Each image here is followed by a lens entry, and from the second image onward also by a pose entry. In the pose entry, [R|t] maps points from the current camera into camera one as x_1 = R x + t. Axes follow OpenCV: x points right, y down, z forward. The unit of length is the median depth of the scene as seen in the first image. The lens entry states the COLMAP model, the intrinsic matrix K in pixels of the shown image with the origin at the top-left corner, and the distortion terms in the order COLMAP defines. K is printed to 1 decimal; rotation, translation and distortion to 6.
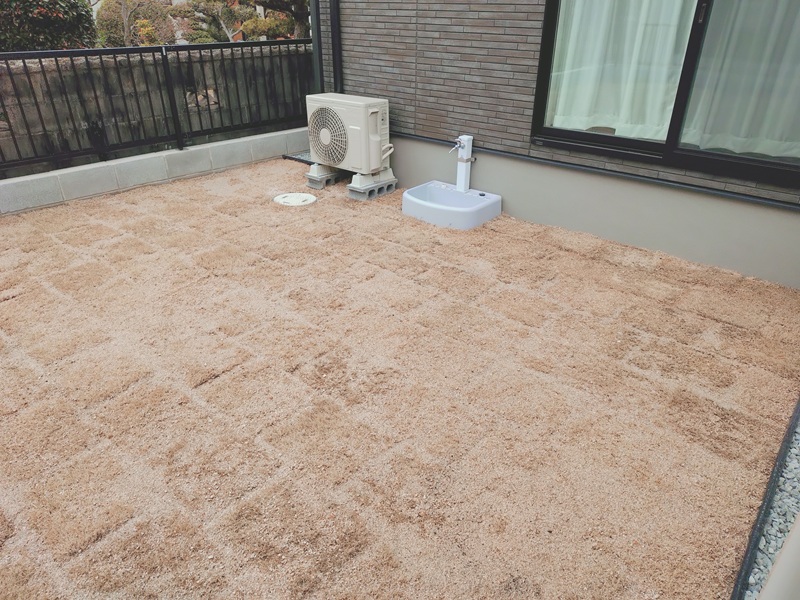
lens RADIAL K [[541.5, 0, 400.5], [0, 541.5, 299.4], [0, 0, 1]] dist [0.035812, -0.039140]
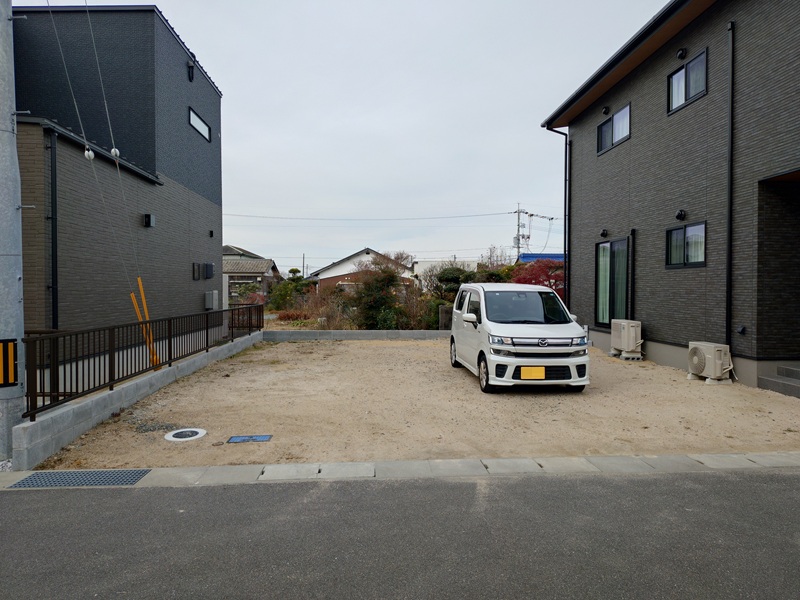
lens RADIAL K [[541.5, 0, 406.9], [0, 541.5, 300.7], [0, 0, 1]] dist [0.035812, -0.039140]
pose [[0.707135, 0.018141, -0.706845, 0.568988], [-0.338545, 0.886325, -0.315937, 0.552220], [0.620763, 0.462709, 0.632893, -1.160723]]
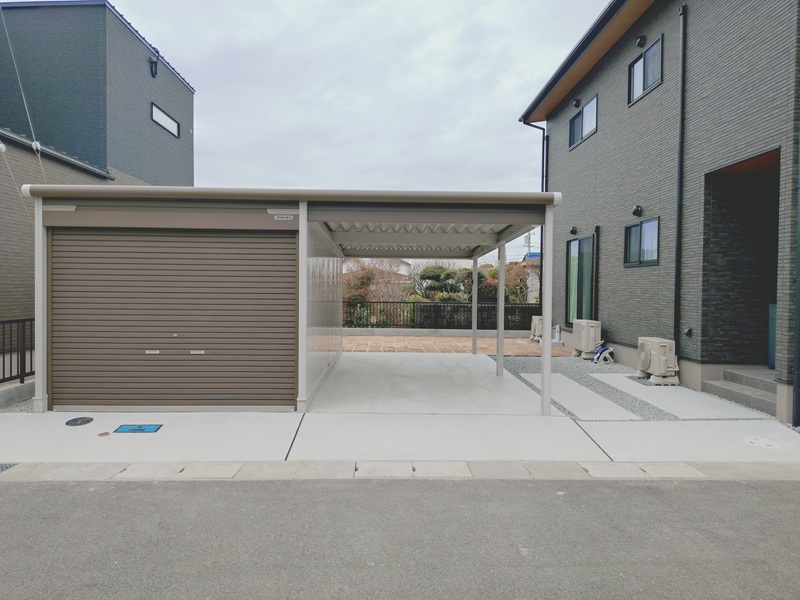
lens RADIAL K [[541.5, 0, 399.0], [0, 541.5, 302.6], [0, 0, 1]] dist [0.035812, -0.039140]
pose [[0.671984, 0.029046, -0.739996, 0.751698], [-0.362151, 0.884490, -0.294148, 0.432856], [0.645975, 0.465654, 0.604882, -0.926243]]
